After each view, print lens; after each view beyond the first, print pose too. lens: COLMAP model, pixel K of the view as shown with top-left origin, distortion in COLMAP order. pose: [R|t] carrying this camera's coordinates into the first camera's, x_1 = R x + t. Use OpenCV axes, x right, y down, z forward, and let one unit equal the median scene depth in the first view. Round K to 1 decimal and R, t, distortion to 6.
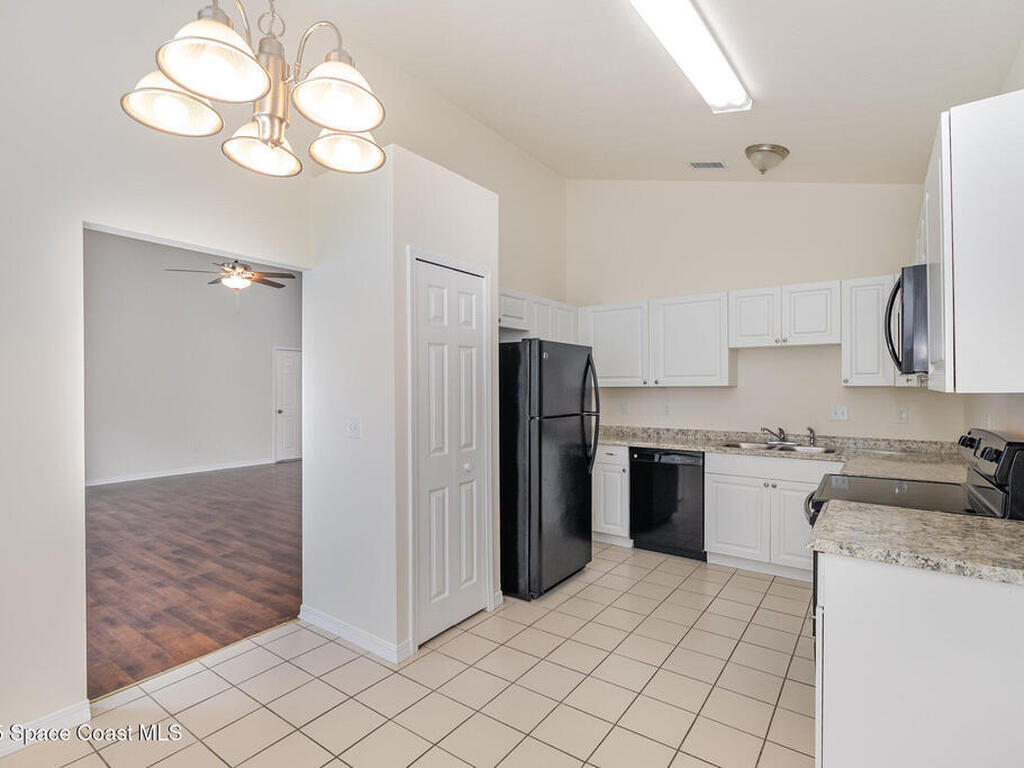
lens RADIAL K [[508.8, 0, 511.5], [0, 508.8, 386.4], [0, 0, 1]] dist [-0.002725, -0.000384]
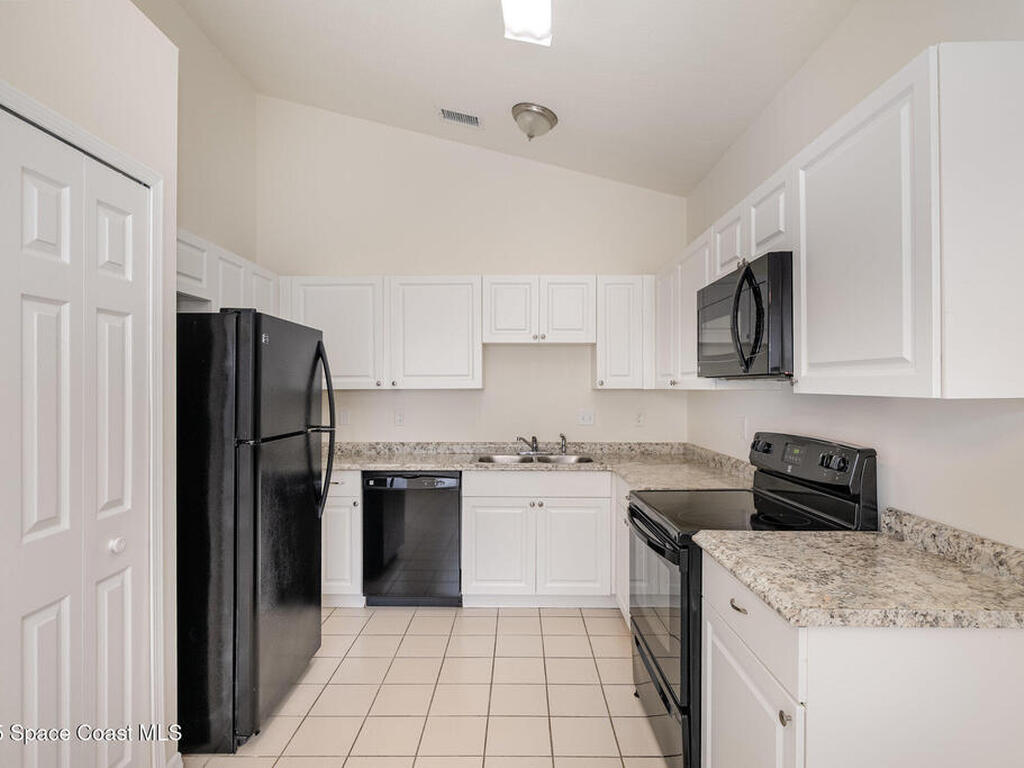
lens RADIAL K [[558.1, 0, 511.5], [0, 558.1, 384.9], [0, 0, 1]] dist [0.000926, -0.001585]
pose [[0.815429, 0.003990, 0.578843, -0.070455], [-0.000461, 0.999980, -0.006244, -0.001006], [-0.578856, 0.004825, 0.815415, 0.250695]]
